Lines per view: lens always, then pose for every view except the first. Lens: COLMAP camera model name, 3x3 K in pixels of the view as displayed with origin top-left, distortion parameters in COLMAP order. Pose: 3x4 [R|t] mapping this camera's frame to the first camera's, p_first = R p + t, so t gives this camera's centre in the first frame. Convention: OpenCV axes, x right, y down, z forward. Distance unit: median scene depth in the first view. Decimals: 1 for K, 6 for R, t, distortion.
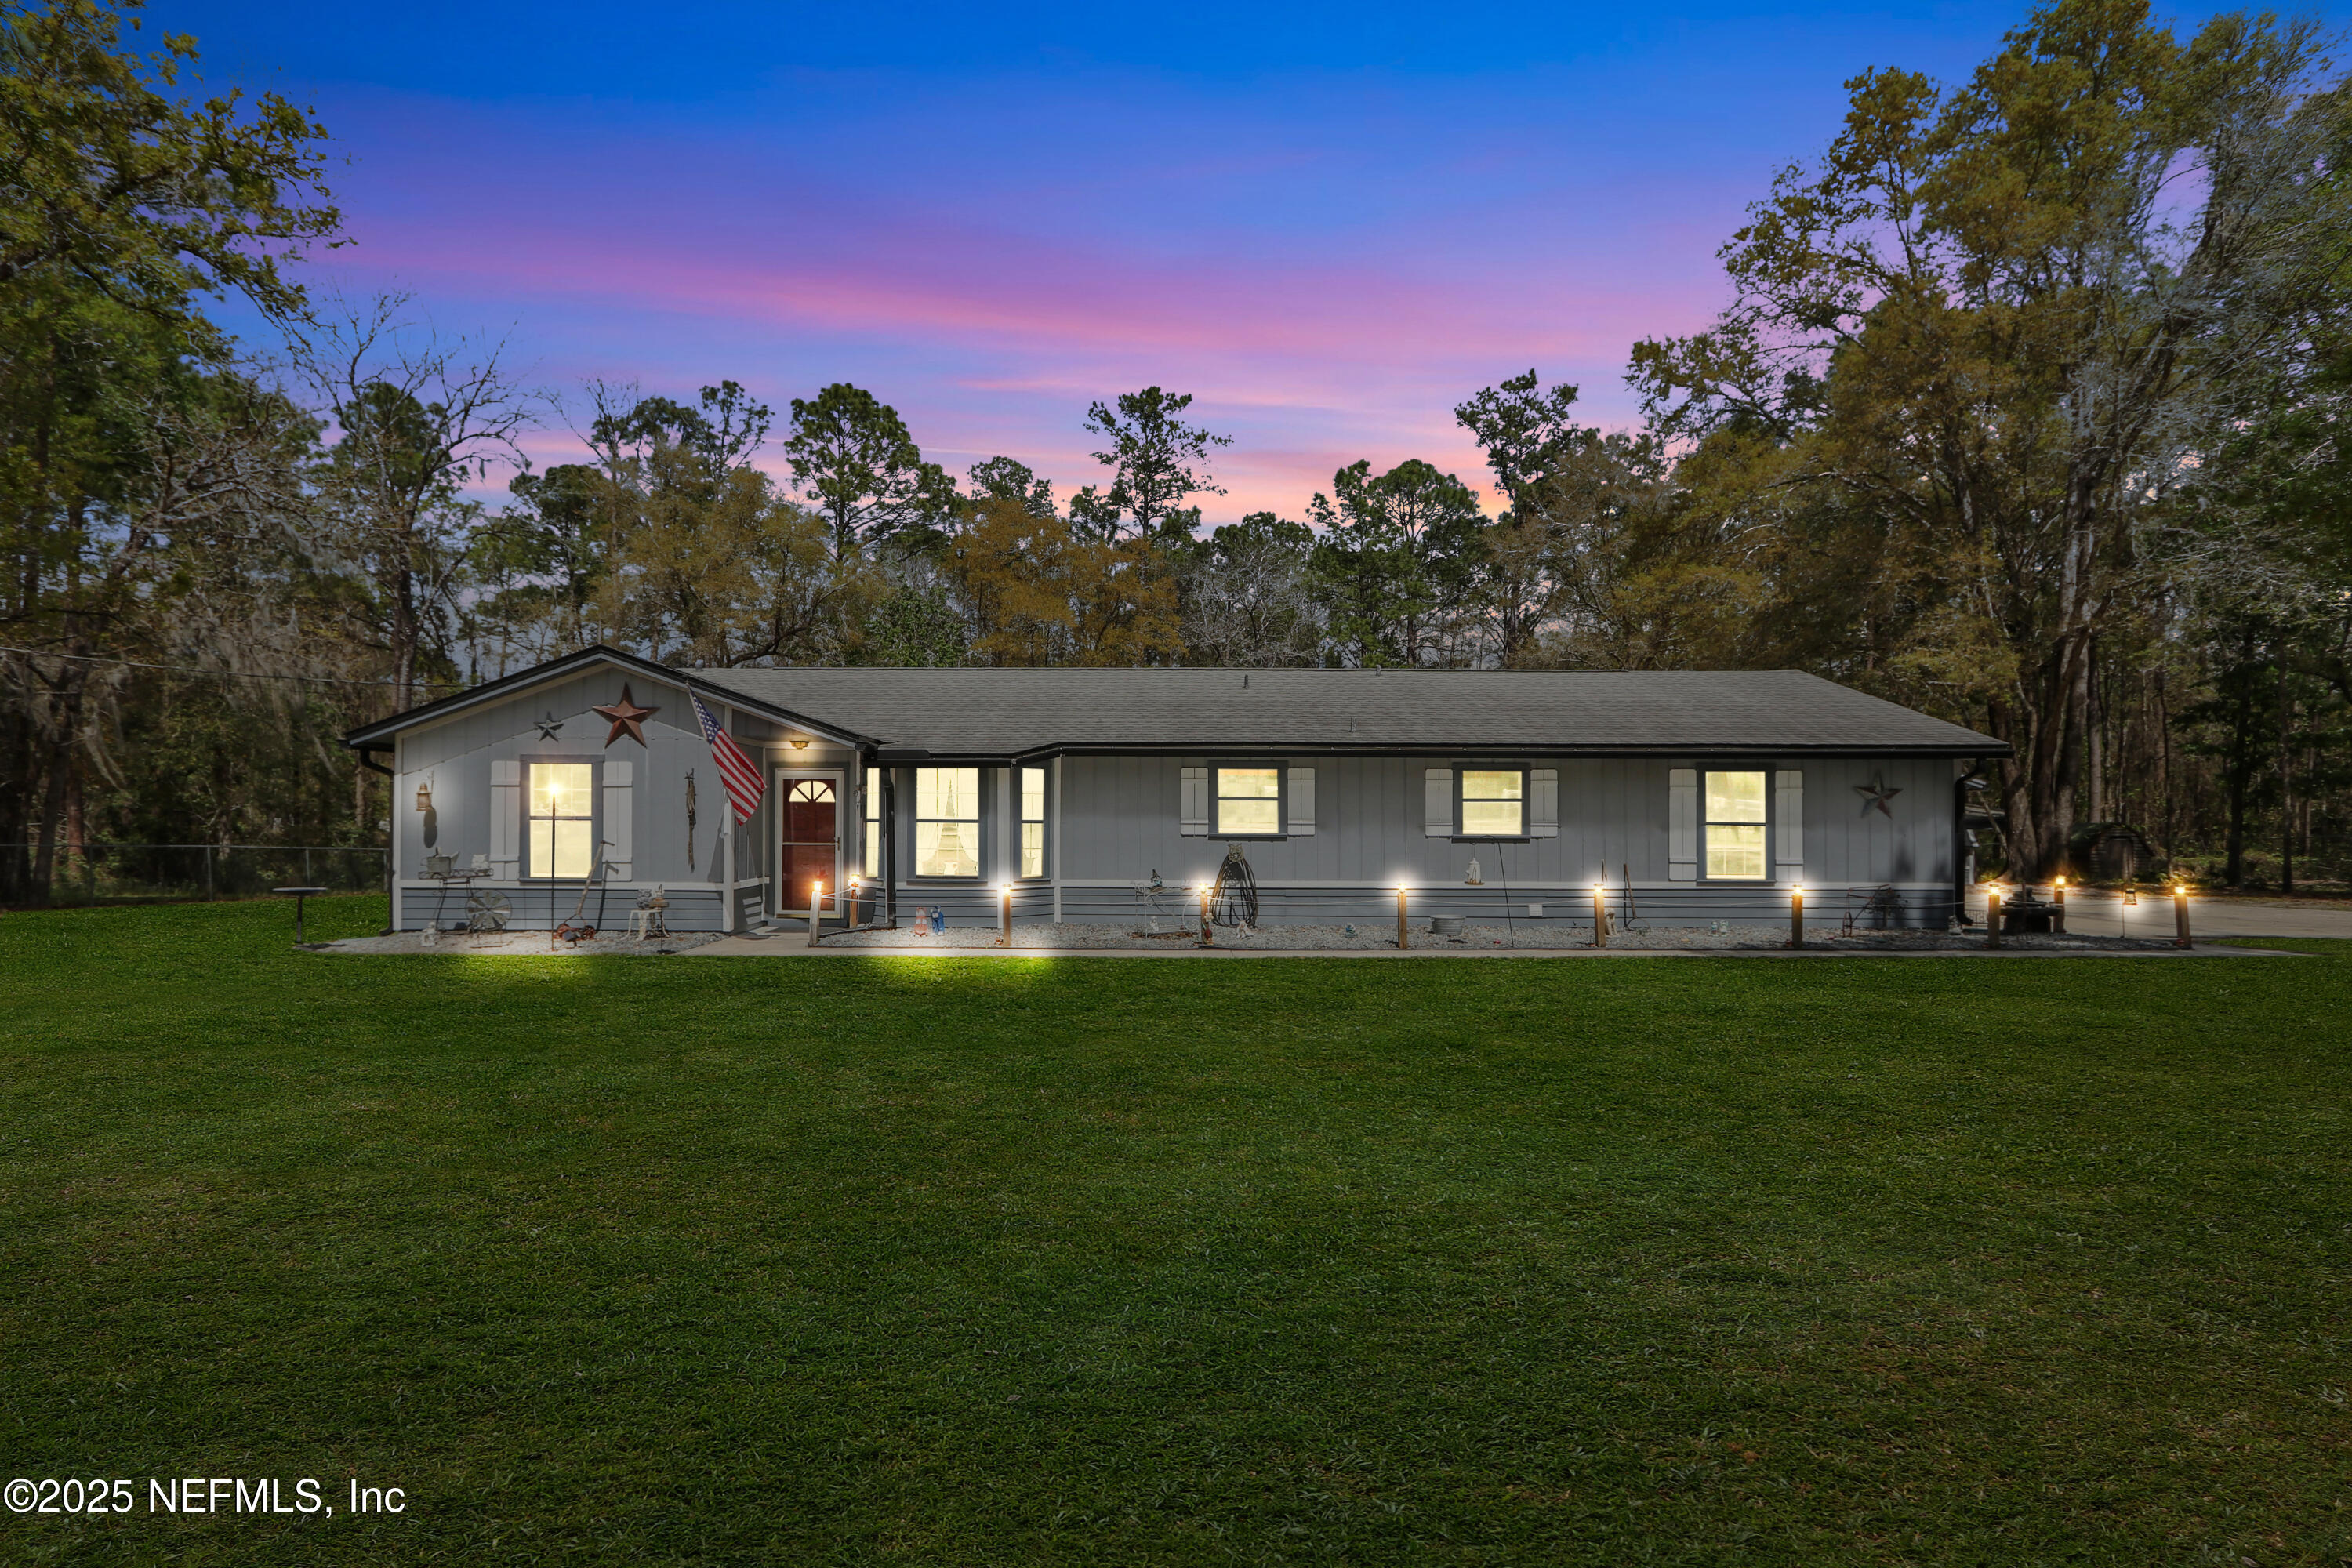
lens RADIAL K [[1128.6, 0, 1177.1], [0, 1128.6, 793.8], [0, 0, 1]] dist [-0.003125, 0.000310]
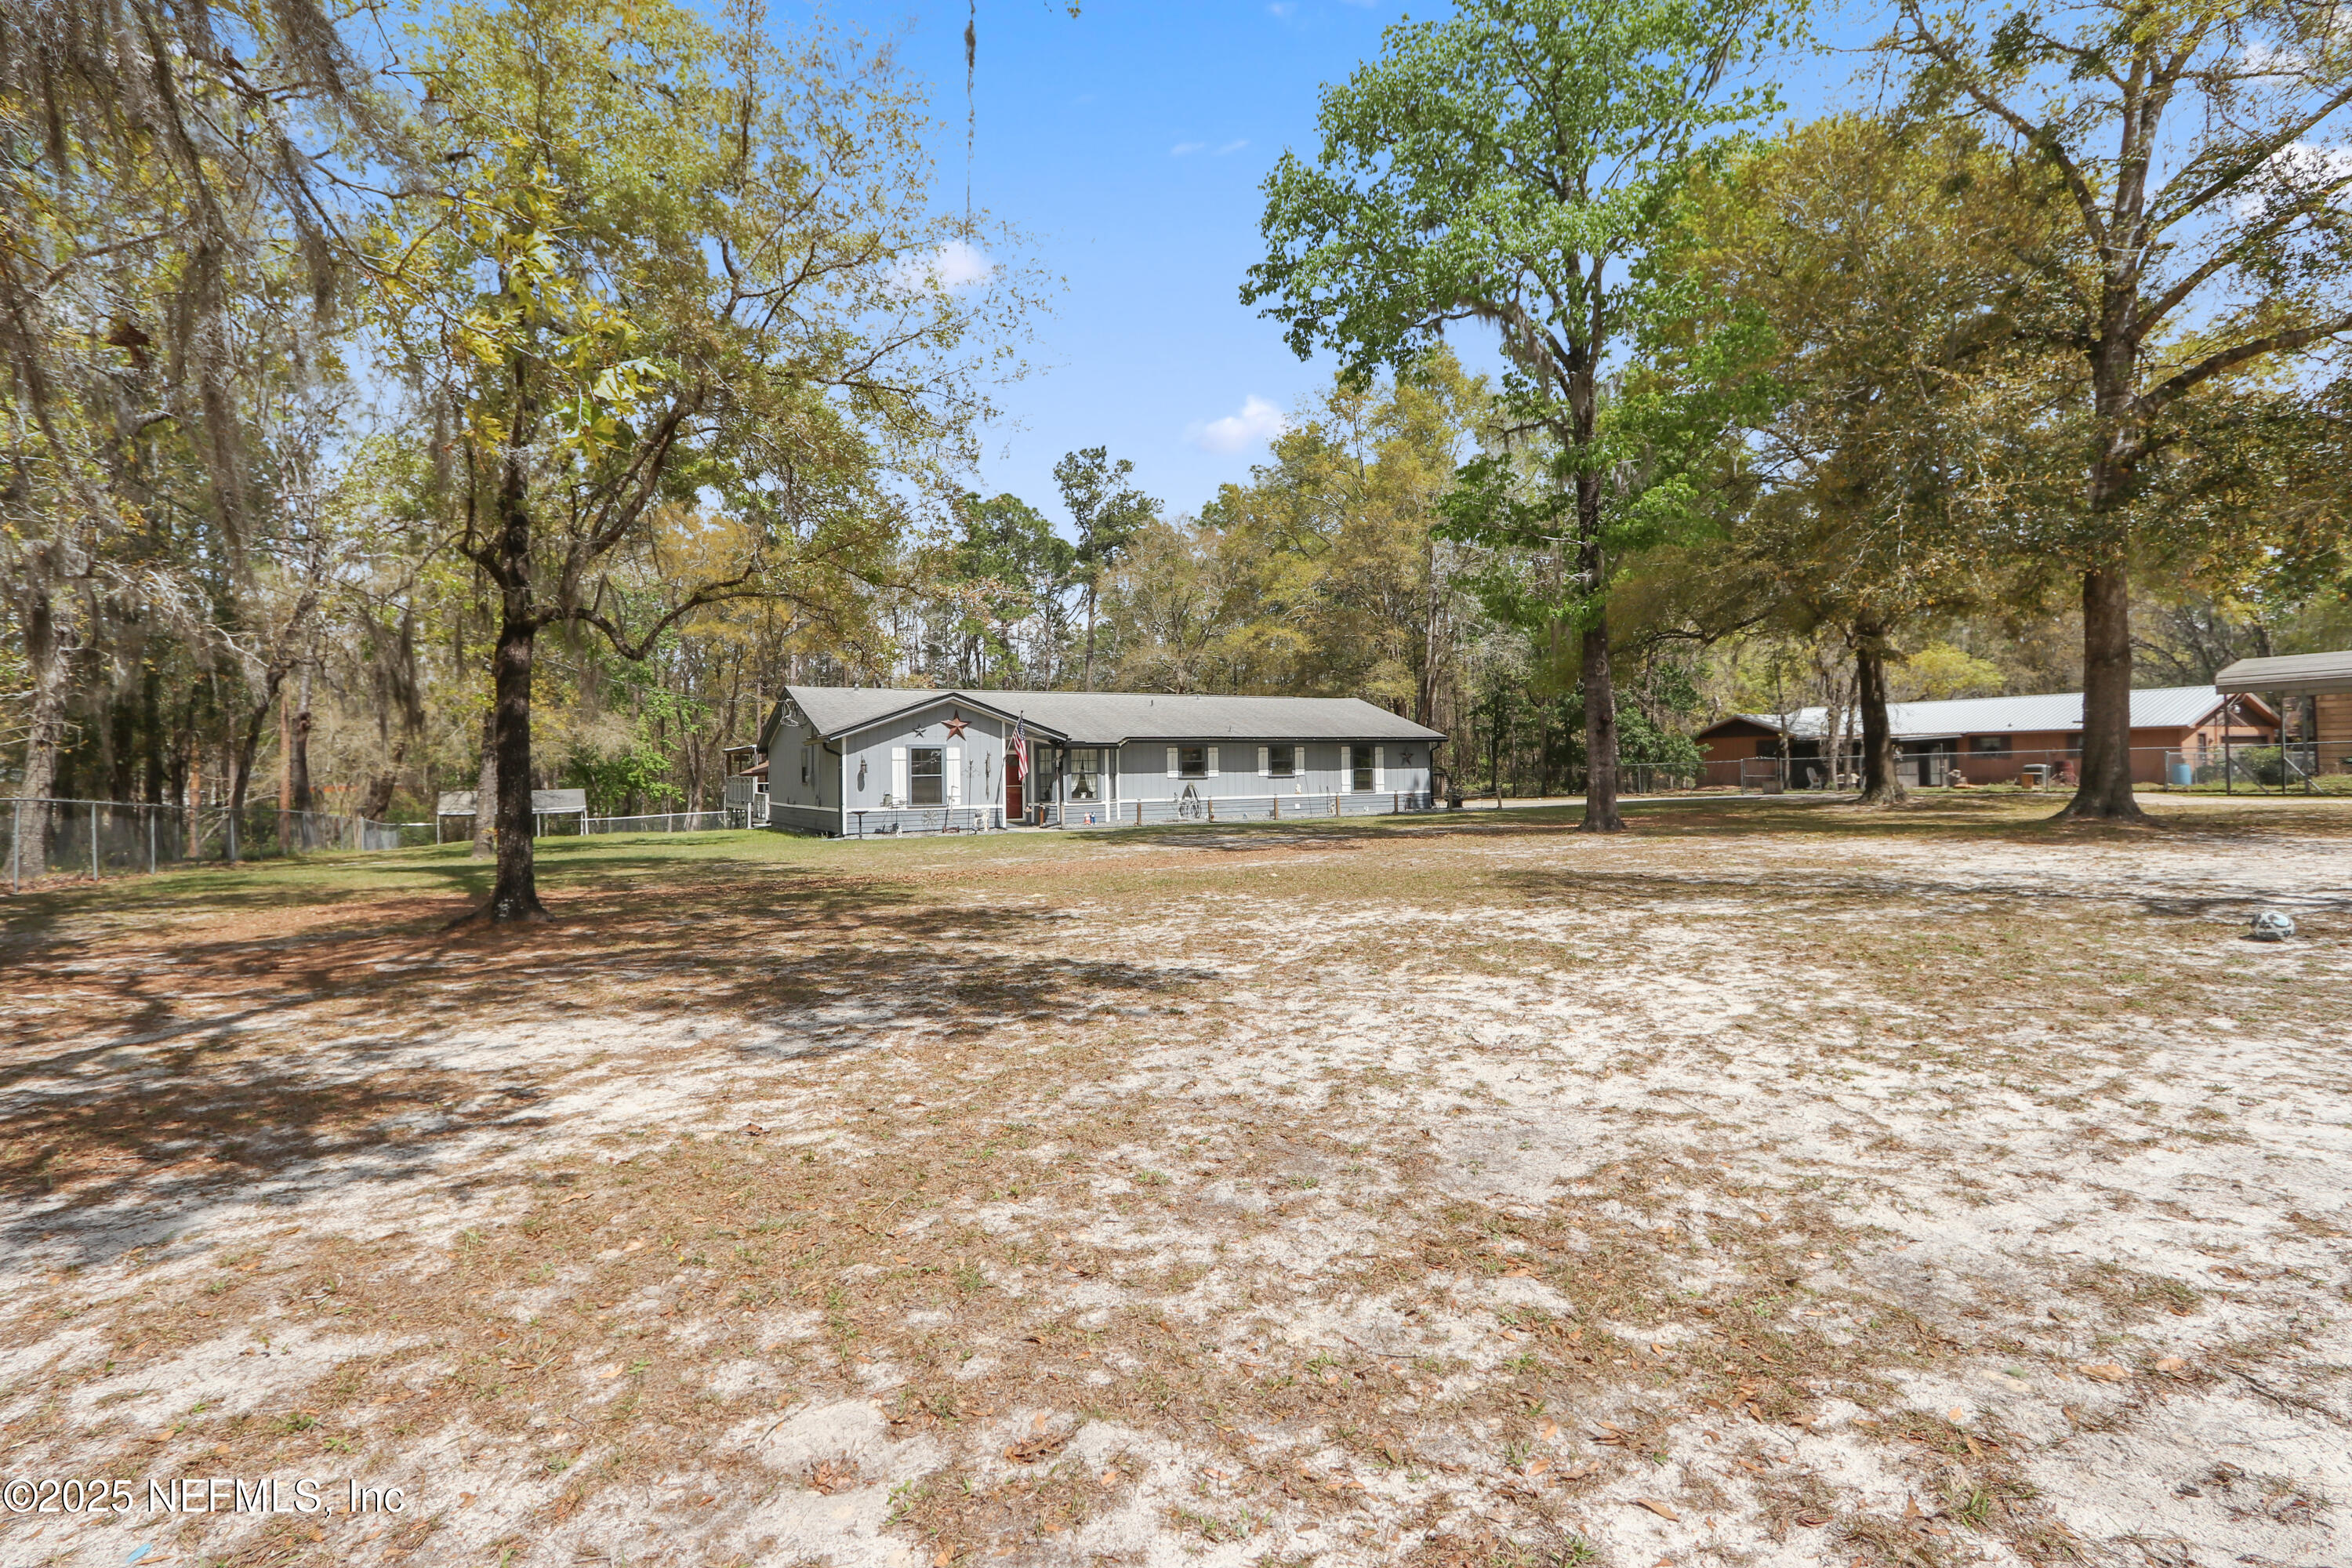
lens RADIAL K [[1093.0, 0, 1166.2], [0, 1093.0, 776.2], [0, 0, 1]] dist [-0.000514, 0.000048]
pose [[0.881215, -0.019583, 0.472310, -0.262004], [0.006098, 0.999529, 0.030066, -0.007835], [-0.472677, -0.023615, 0.880919, -0.234803]]
